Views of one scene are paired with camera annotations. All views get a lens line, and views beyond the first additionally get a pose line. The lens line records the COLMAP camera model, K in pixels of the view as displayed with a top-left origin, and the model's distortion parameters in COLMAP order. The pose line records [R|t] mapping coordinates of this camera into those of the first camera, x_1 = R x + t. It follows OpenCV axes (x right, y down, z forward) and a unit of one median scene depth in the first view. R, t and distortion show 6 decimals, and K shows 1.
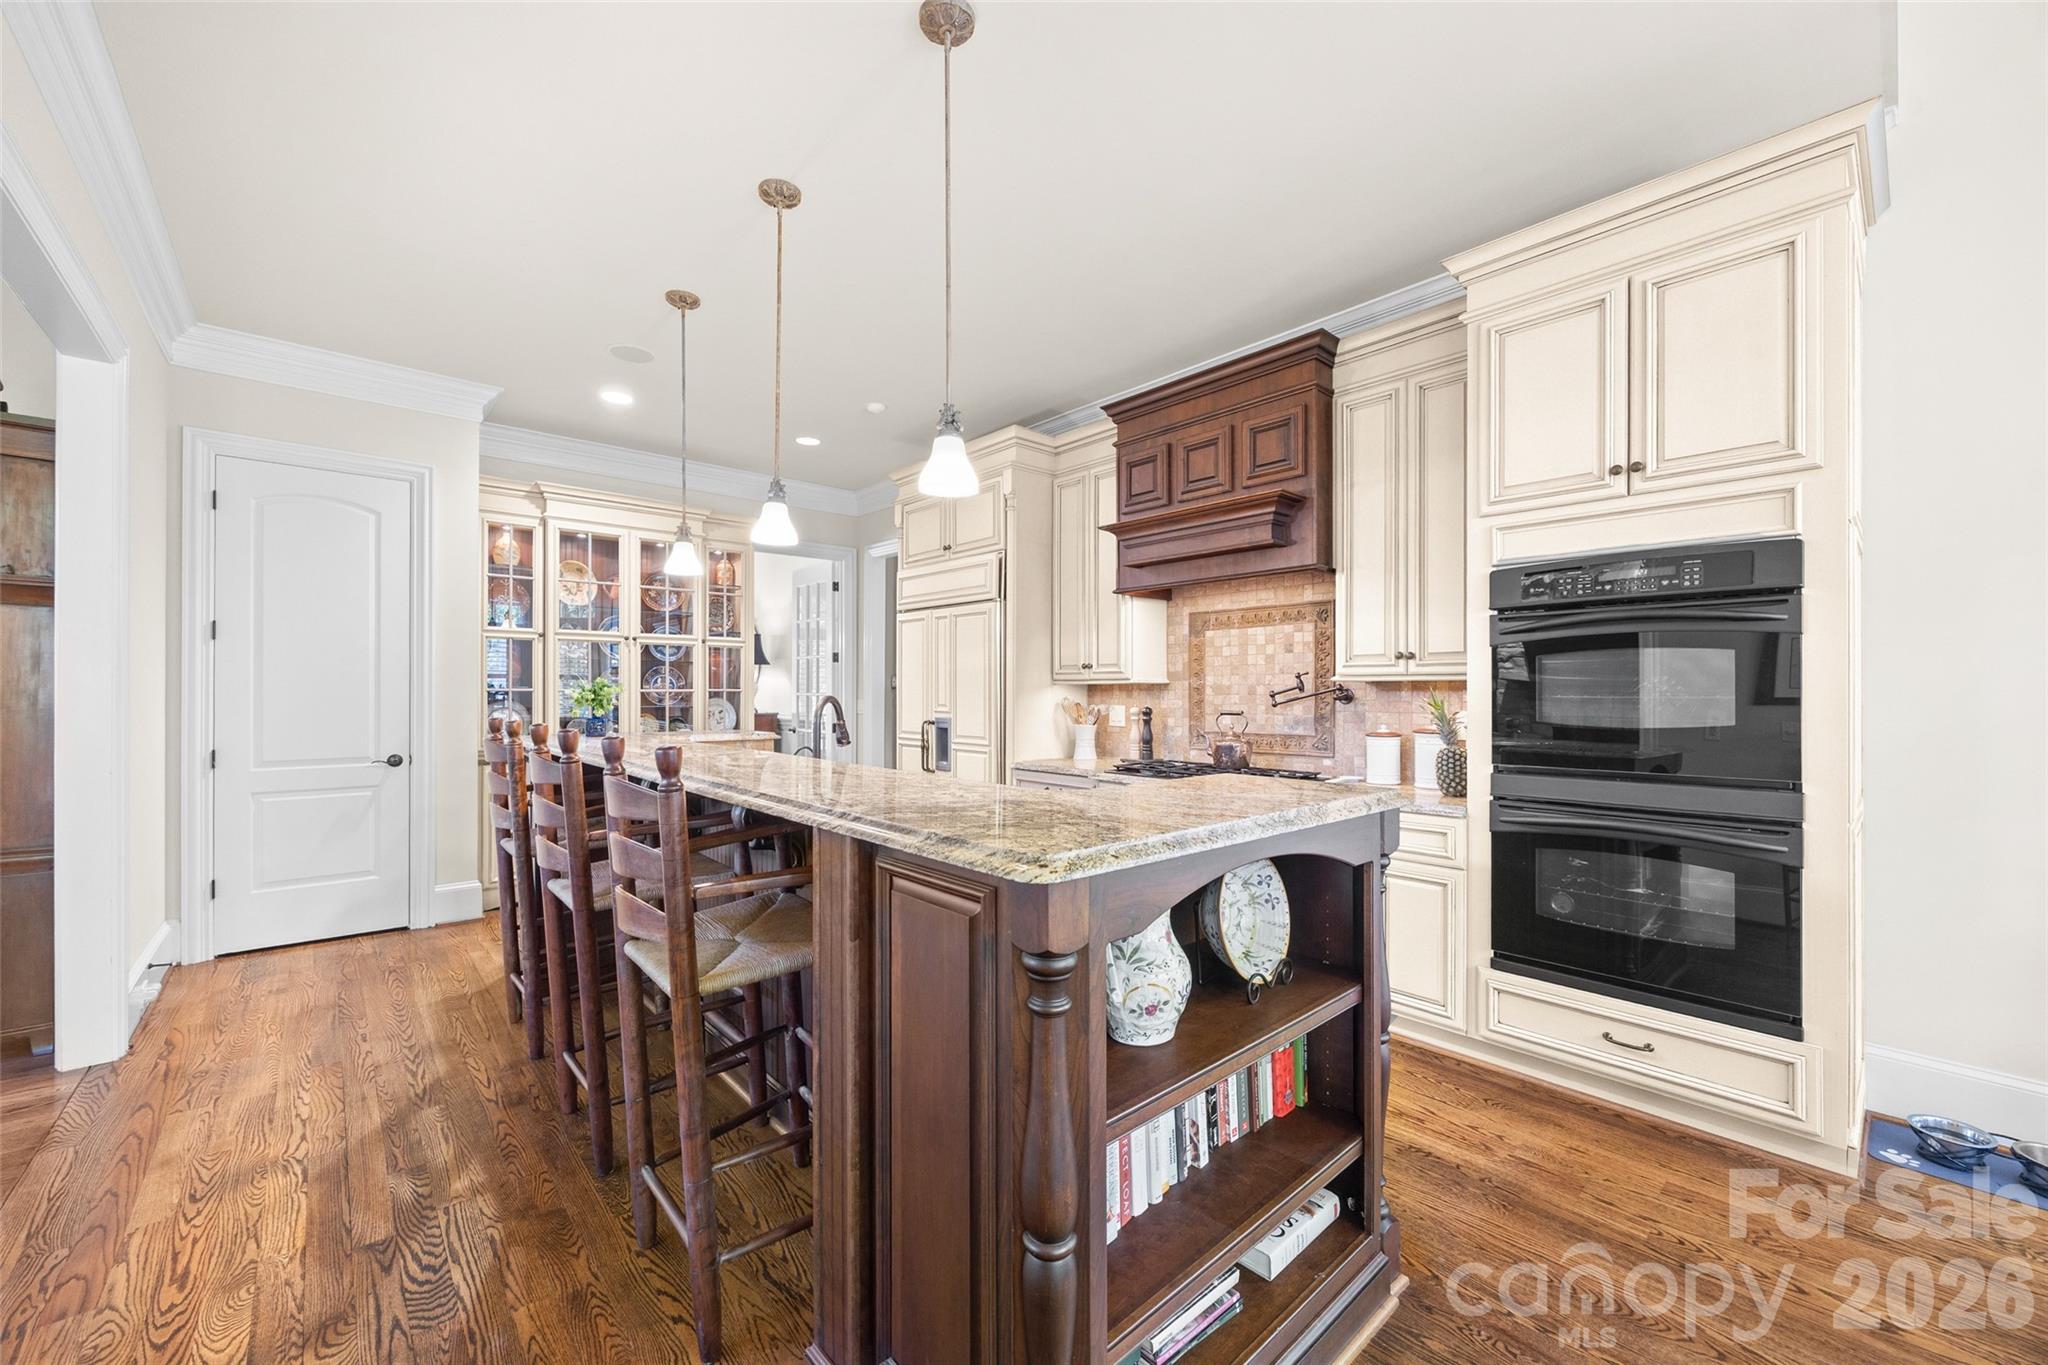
lens RADIAL K [[783.7, 0, 1024.1], [0, 783.7, 687.5], [0, 0, 1]] dist [-0.004326, 0.000415]
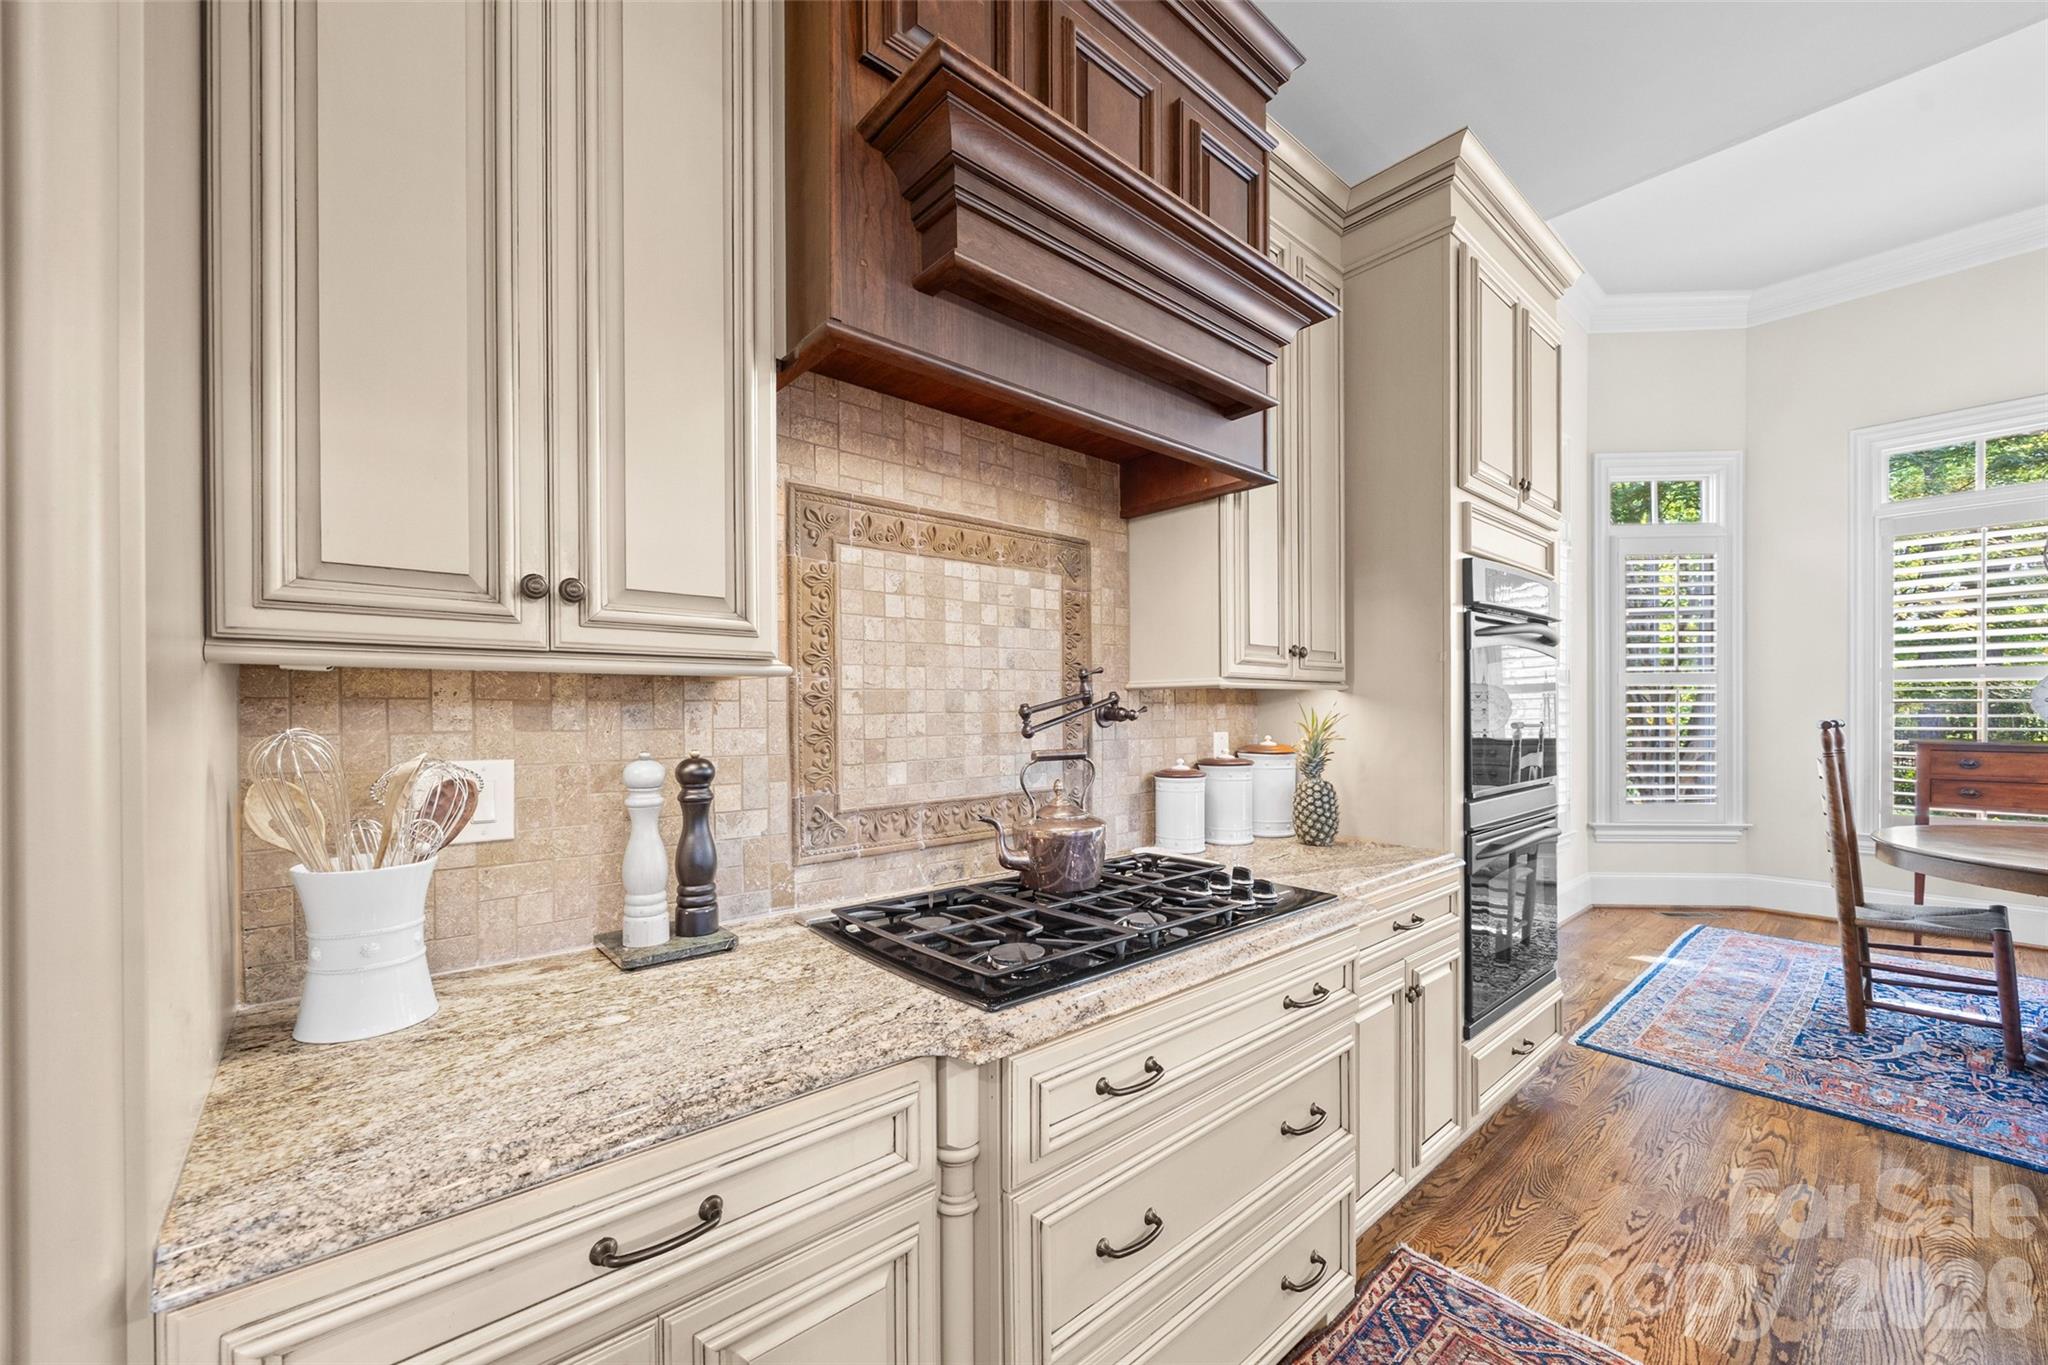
lens RADIAL K [[783.7, 0, 1015.2], [0, 783.7, 714.1], [0, 0, 1]] dist [-0.004326, 0.000415]
pose [[0.015456, -0.004179, 0.999872, -0.150185], [0.002203, 0.999989, 0.004146, 0.008203], [-0.999878, 0.002138, 0.015465, 0.956474]]
